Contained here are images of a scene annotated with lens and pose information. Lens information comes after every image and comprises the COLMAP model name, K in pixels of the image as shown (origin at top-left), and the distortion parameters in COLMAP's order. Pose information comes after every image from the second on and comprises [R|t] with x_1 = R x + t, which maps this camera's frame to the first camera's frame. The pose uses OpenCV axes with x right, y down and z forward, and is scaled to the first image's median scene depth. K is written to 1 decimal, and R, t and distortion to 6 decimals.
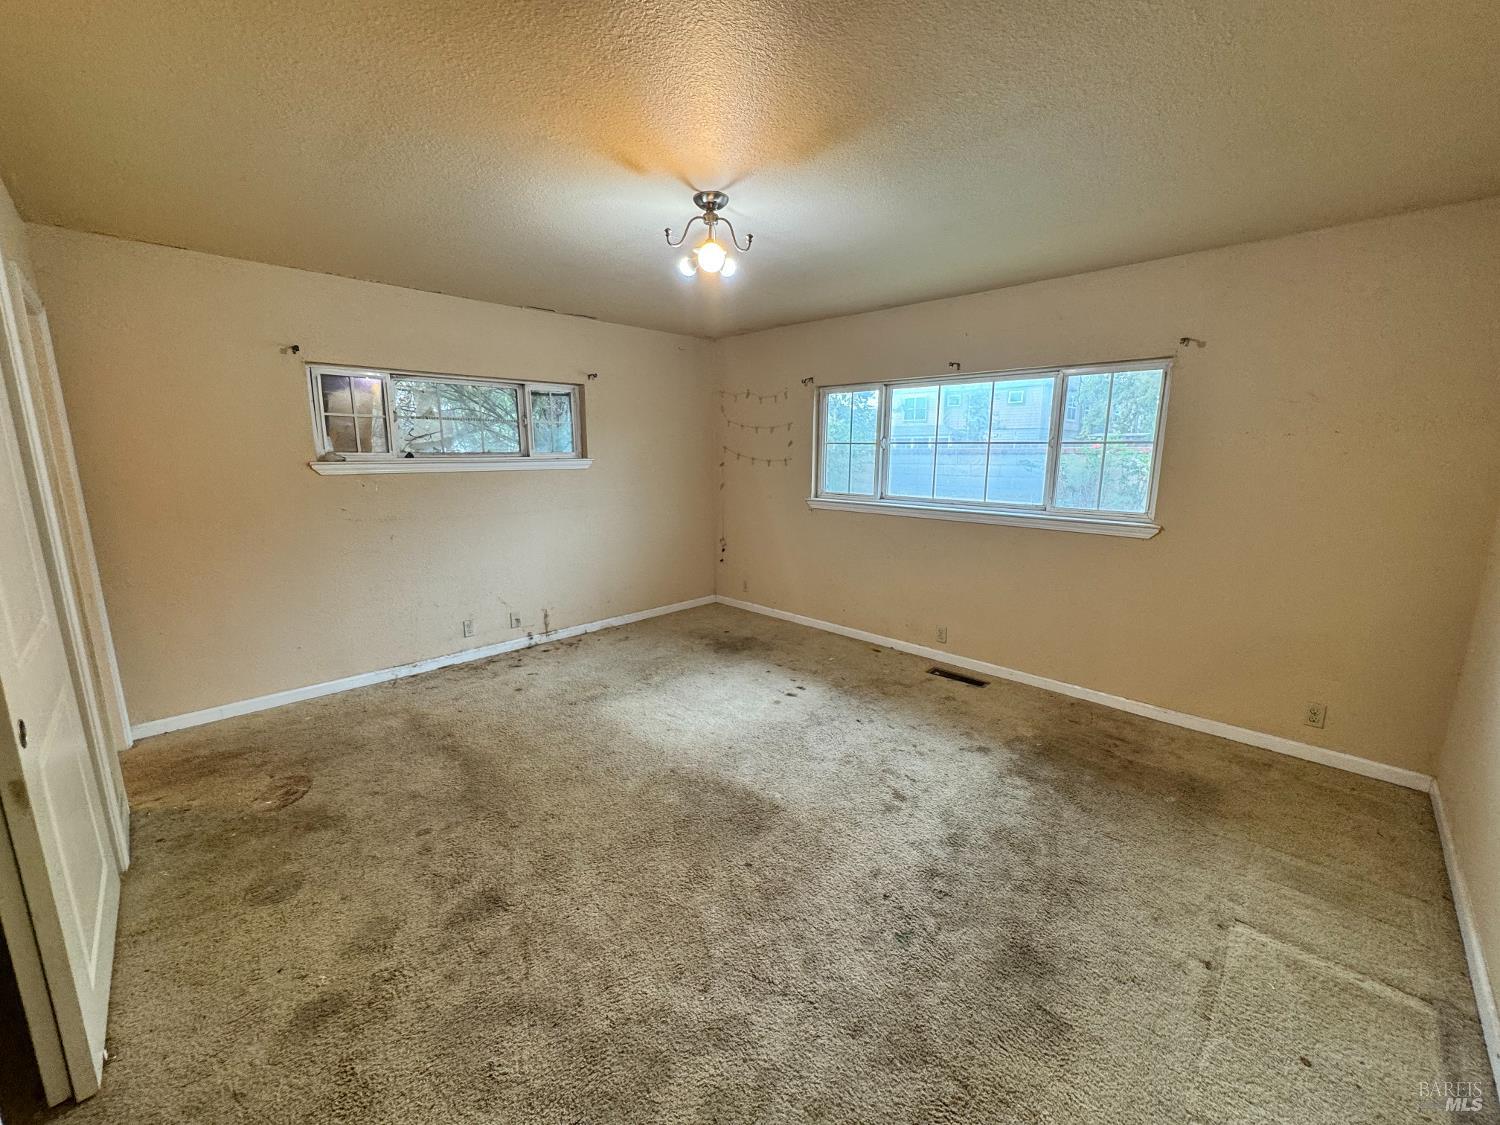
lens RADIAL K [[597.2, 0, 750.7], [0, 597.2, 563.6], [0, 0, 1]] dist [-0.003286, -0.000140]
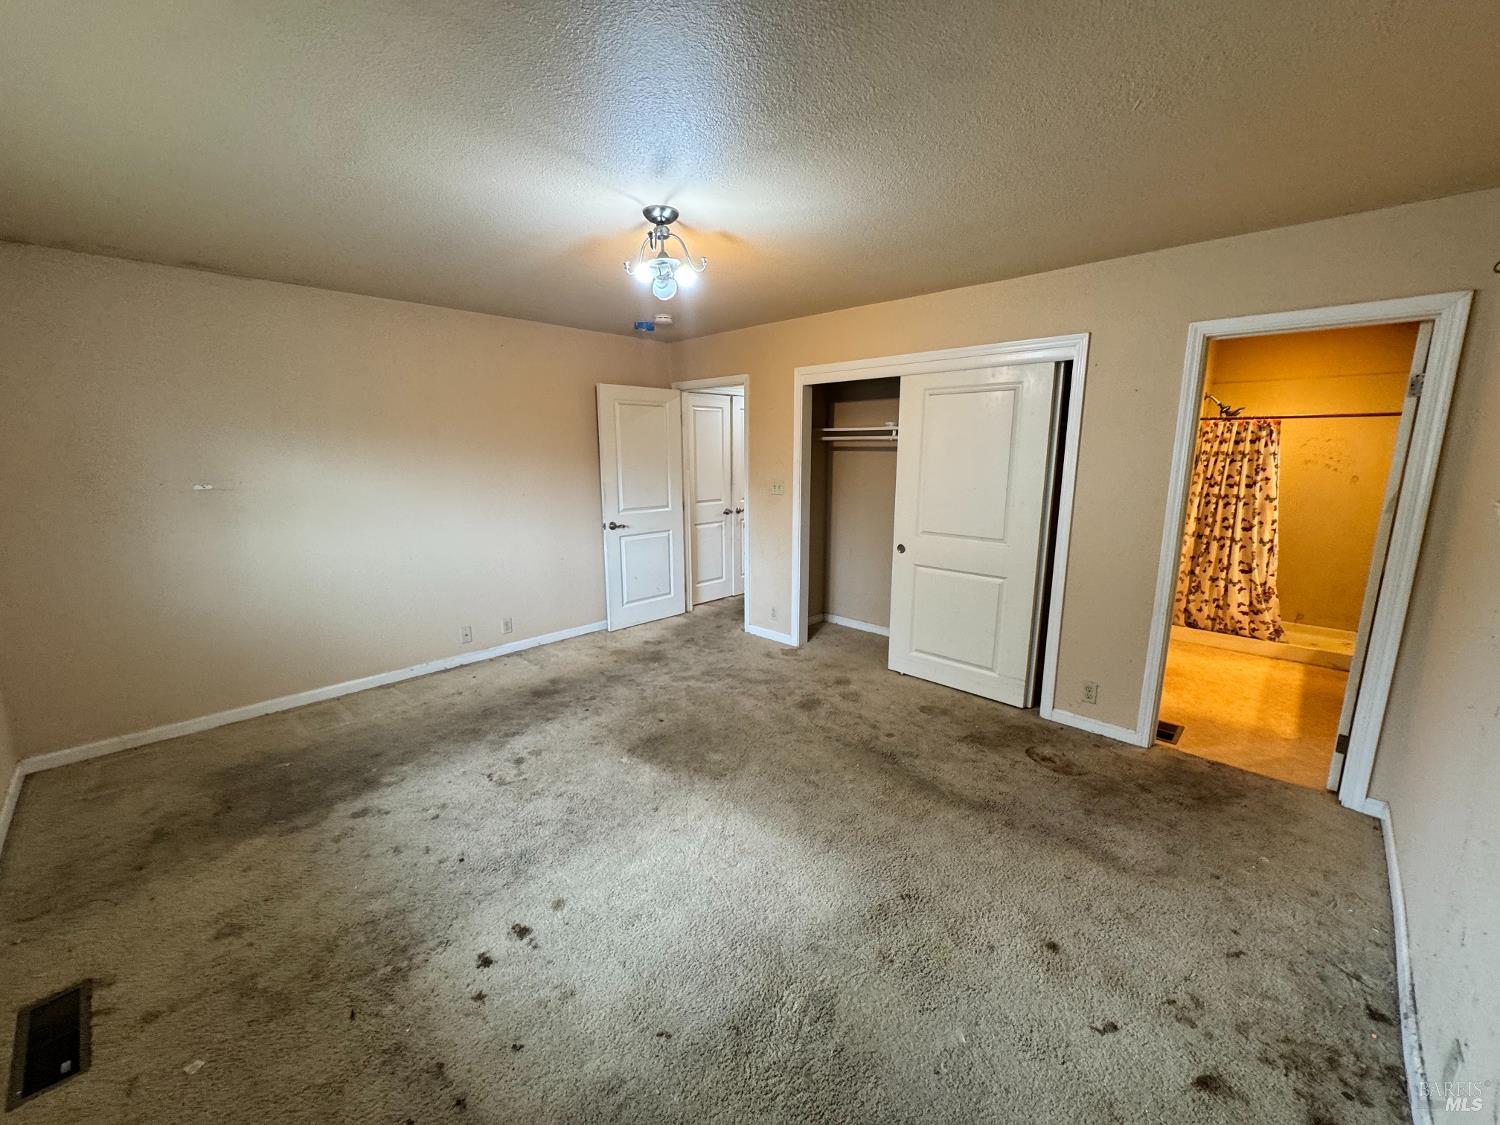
lens RADIAL K [[597.7, 0, 749.1], [0, 597.7, 563.3], [0, 0, 1]] dist [-0.002945, -0.000101]
pose [[-0.999907, 0.000749, -0.013591, -0.132631], [-0.004316, 0.929497, 0.368803, -0.289913], [0.012909, 0.368828, -0.929408, 1.421532]]
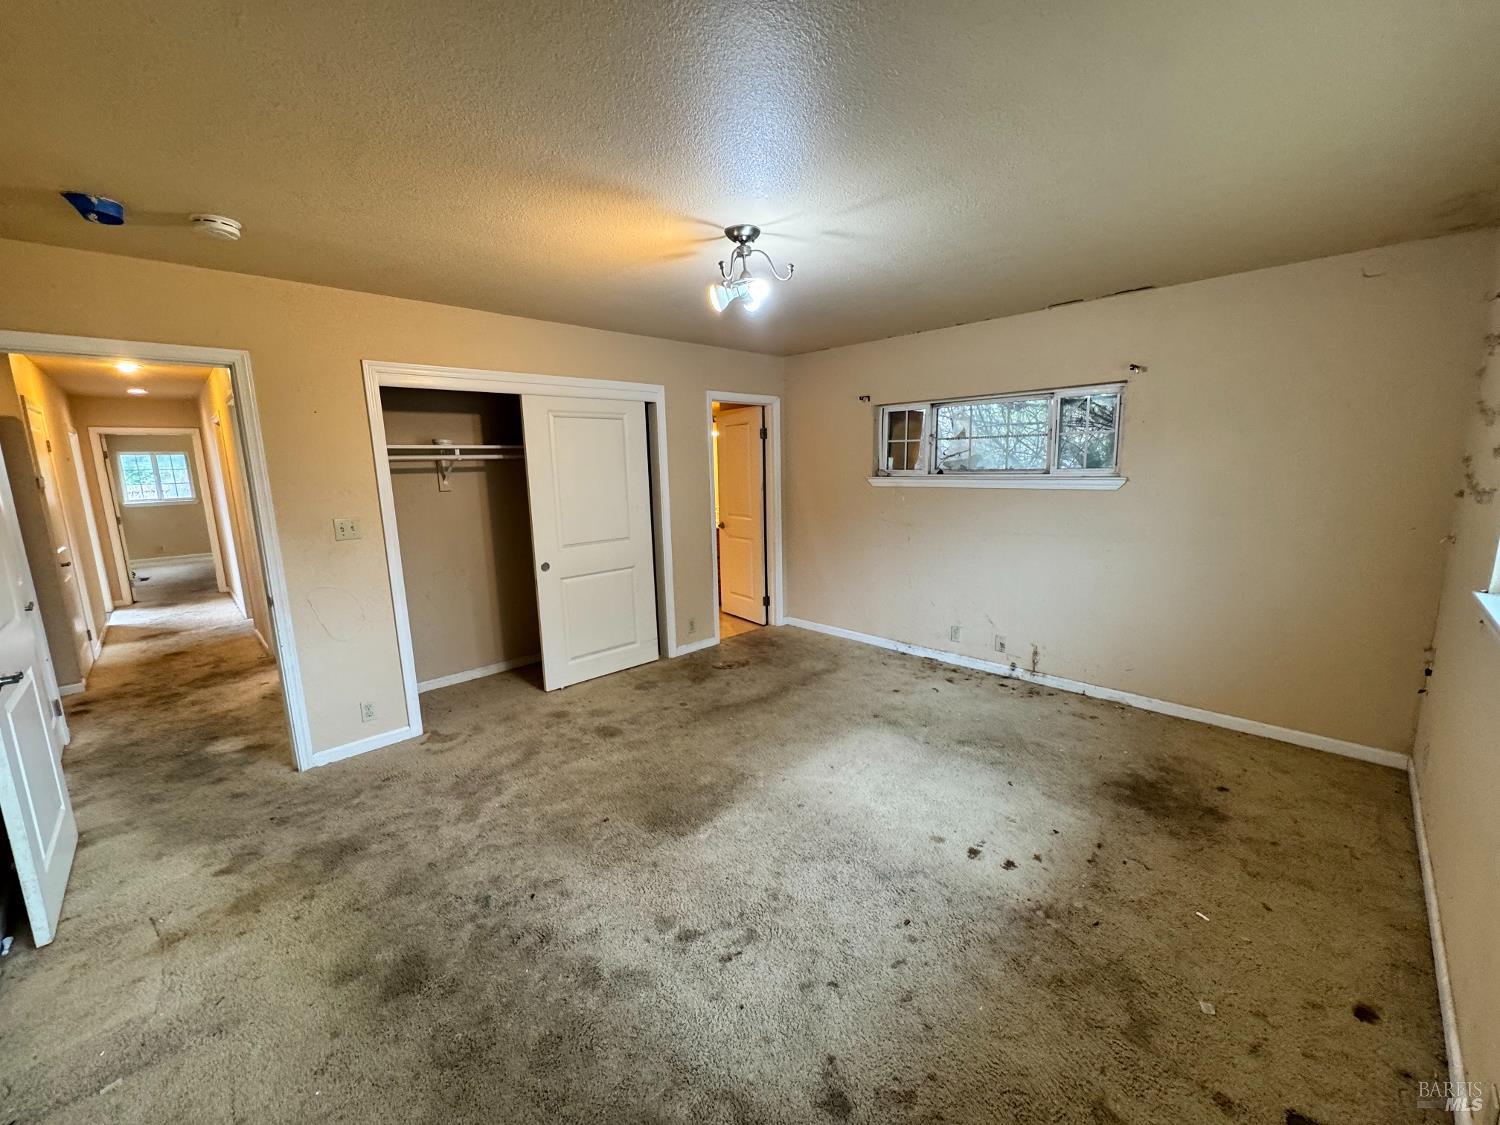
lens RADIAL K [[597.2, 0, 750.7], [0, 597.2, 563.6], [0, 0, 1]] dist [-0.003286, -0.000140]
pose [[-0.011867, 0.168246, -0.985674, 0.676583], [-0.164920, 0.971914, 0.167882, -0.159032], [0.986236, 0.164550, 0.016213, 0.723694]]
